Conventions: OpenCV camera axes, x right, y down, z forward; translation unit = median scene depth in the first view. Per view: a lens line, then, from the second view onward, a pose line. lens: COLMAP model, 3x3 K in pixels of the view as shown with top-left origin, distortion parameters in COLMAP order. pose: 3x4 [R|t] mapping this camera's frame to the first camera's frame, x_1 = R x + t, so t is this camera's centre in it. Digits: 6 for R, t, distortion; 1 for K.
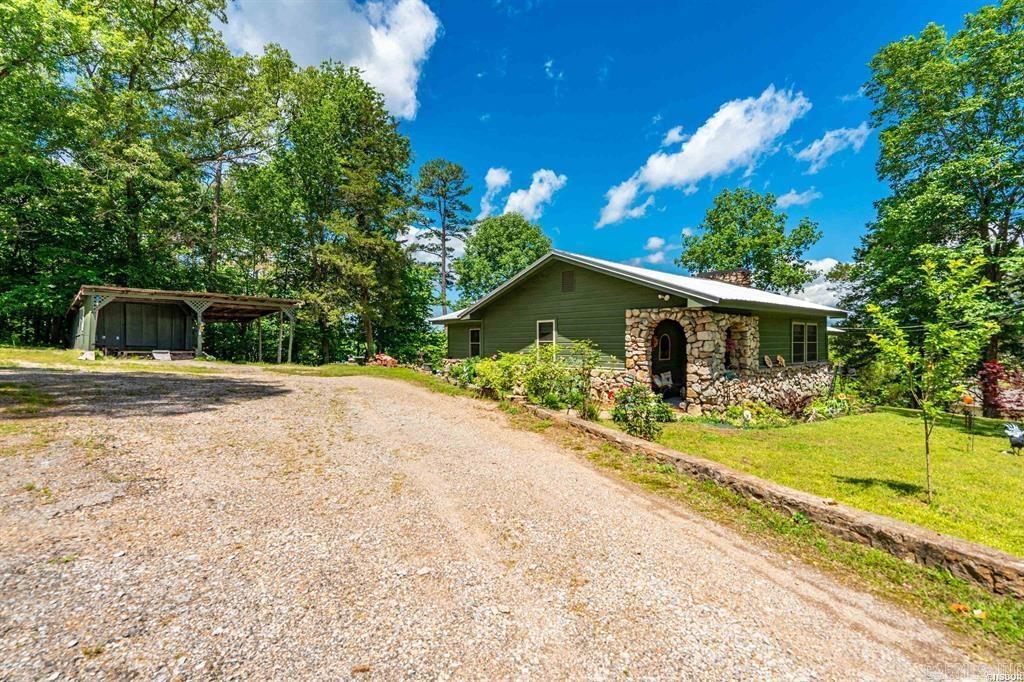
lens RADIAL K [[463.6, 0, 500.7], [0, 463.6, 338.1], [0, 0, 1]] dist [-0.003332, -0.000090]
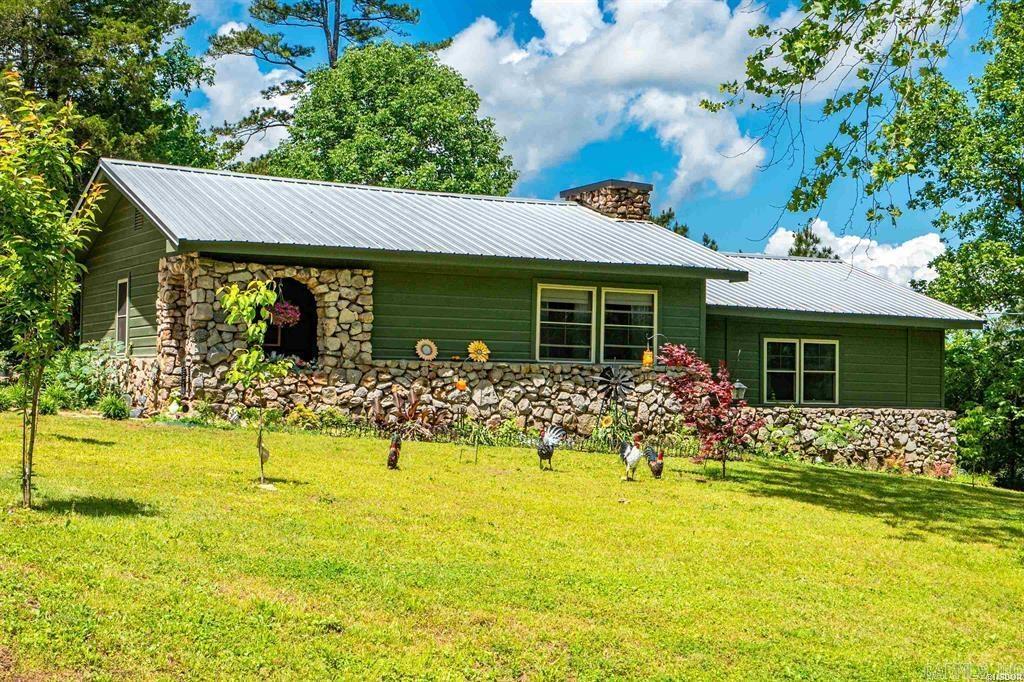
lens RADIAL K [[1557.4, 0, 501.4], [0, 1557.4, 338.2], [0, 0, 1]] dist [0.039858, 0.000000]
pose [[0.974048, 0.013052, -0.225965, 1.204227], [-0.019645, 0.999444, -0.026954, 0.093794], [0.225487, 0.030694, 0.973763, -0.940901]]
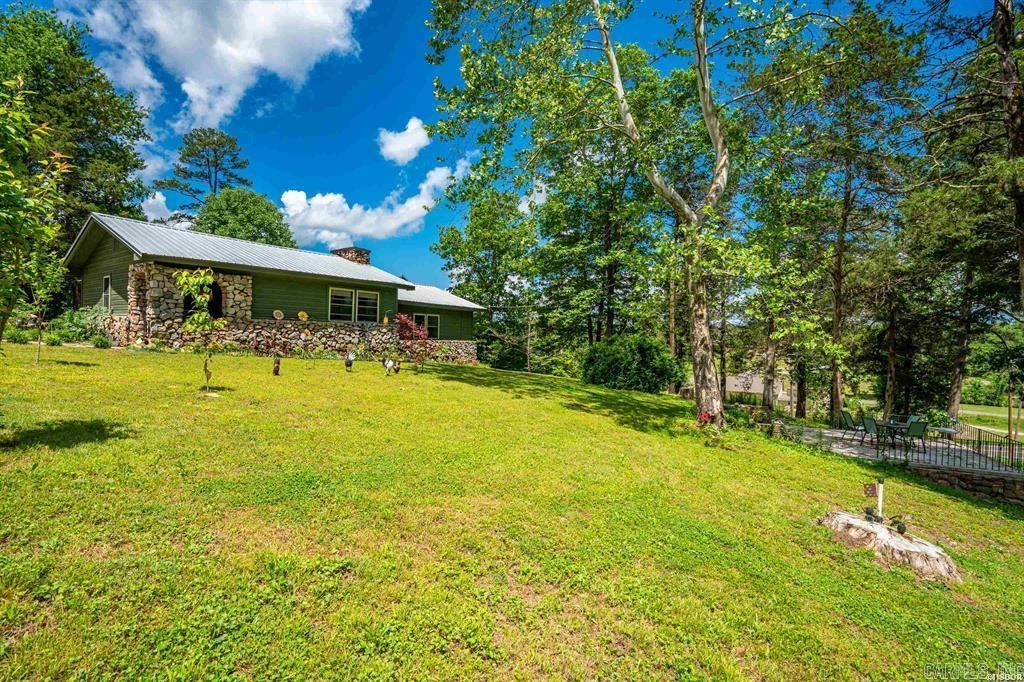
lens RADIAL K [[488.7, 0, 490.7], [0, 488.7, 337.6], [0, 0, 1]] dist [-0.001467, 0.004084]
pose [[0.980576, 0.027003, 0.194271, 0.965451], [-0.029217, 0.999537, 0.008537, 0.091321], [-0.193950, -0.014047, 0.980911, -0.448118]]
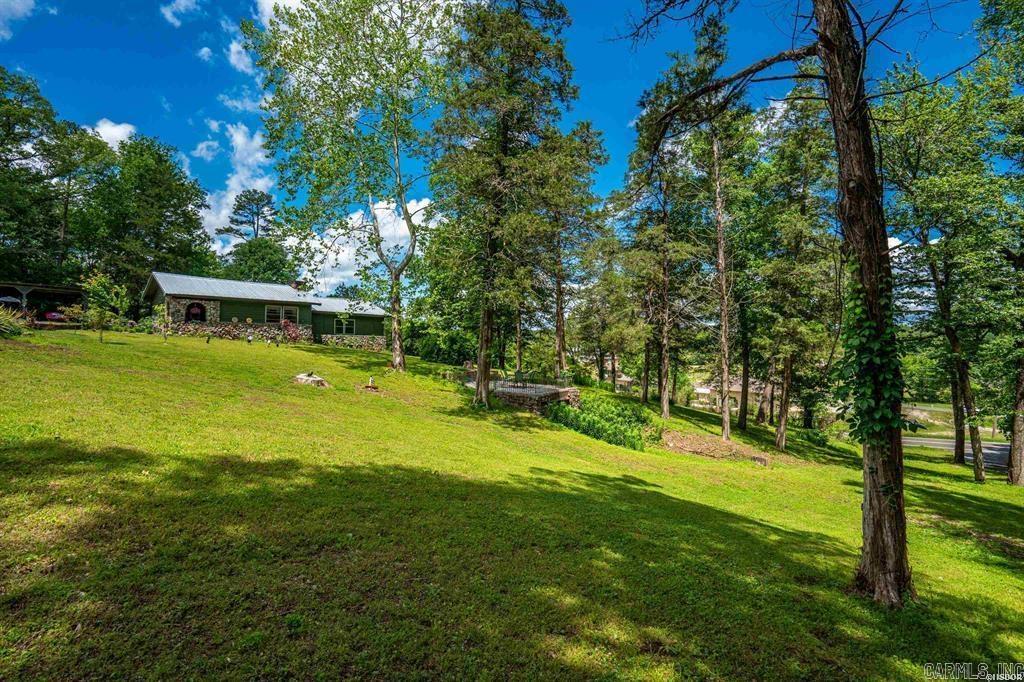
lens RADIAL K [[488.7, 0, 496.5], [0, 488.7, 338.4], [0, 0, 1]] dist [-0.001467, 0.004084]
pose [[0.998604, 0.029897, 0.043539, 2.050941], [-0.030242, 0.999516, 0.007280, 0.097047], [-0.043301, -0.008587, 0.999025, -1.865203]]
